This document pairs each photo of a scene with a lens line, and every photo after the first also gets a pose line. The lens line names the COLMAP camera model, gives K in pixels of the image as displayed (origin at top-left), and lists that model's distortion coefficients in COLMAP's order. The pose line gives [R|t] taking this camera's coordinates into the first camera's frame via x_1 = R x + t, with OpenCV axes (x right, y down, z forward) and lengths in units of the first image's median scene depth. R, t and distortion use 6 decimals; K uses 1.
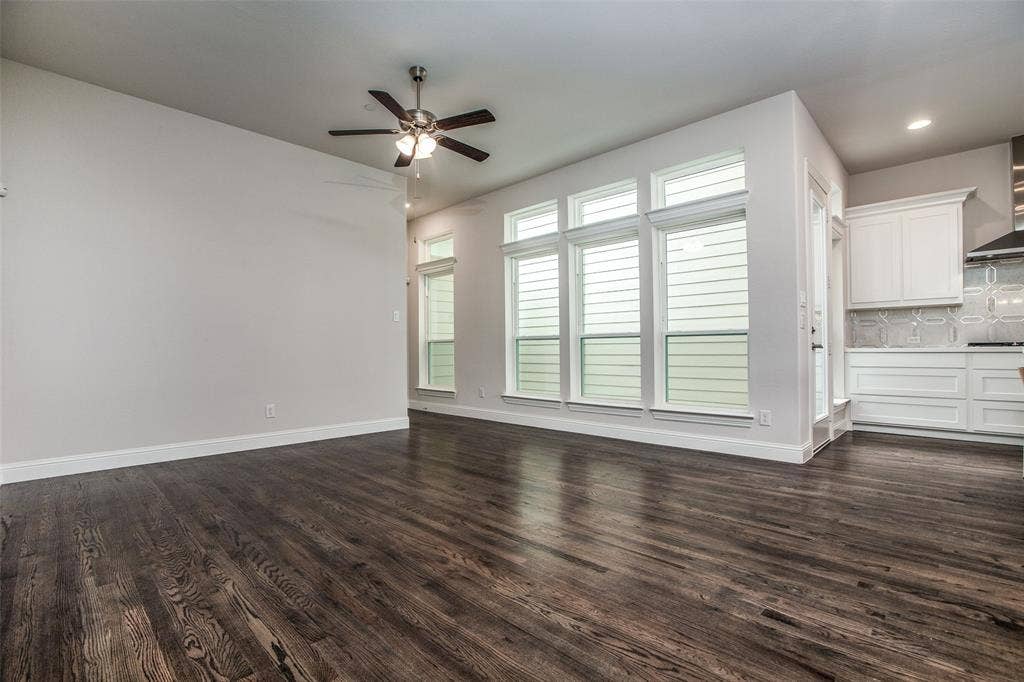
lens RADIAL K [[464.5, 0, 509.9], [0, 464.5, 347.8], [0, 0, 1]] dist [-0.044388, 0.011203]
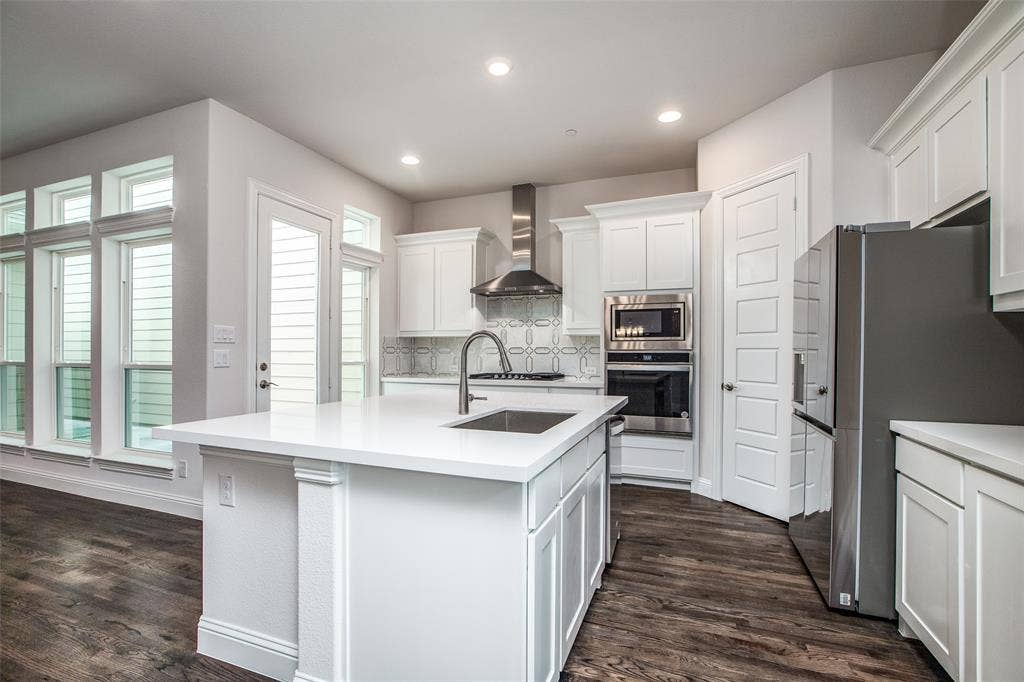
lens RADIAL K [[464.5, 0, 509.9], [0, 464.5, 347.8], [0, 0, 1]] dist [-0.044388, 0.011203]
pose [[0.918477, 0.012037, 0.395292, 0.622313], [-0.010563, 0.999927, -0.005904, -0.062979], [-0.395334, 0.001247, 0.918537, -0.031738]]
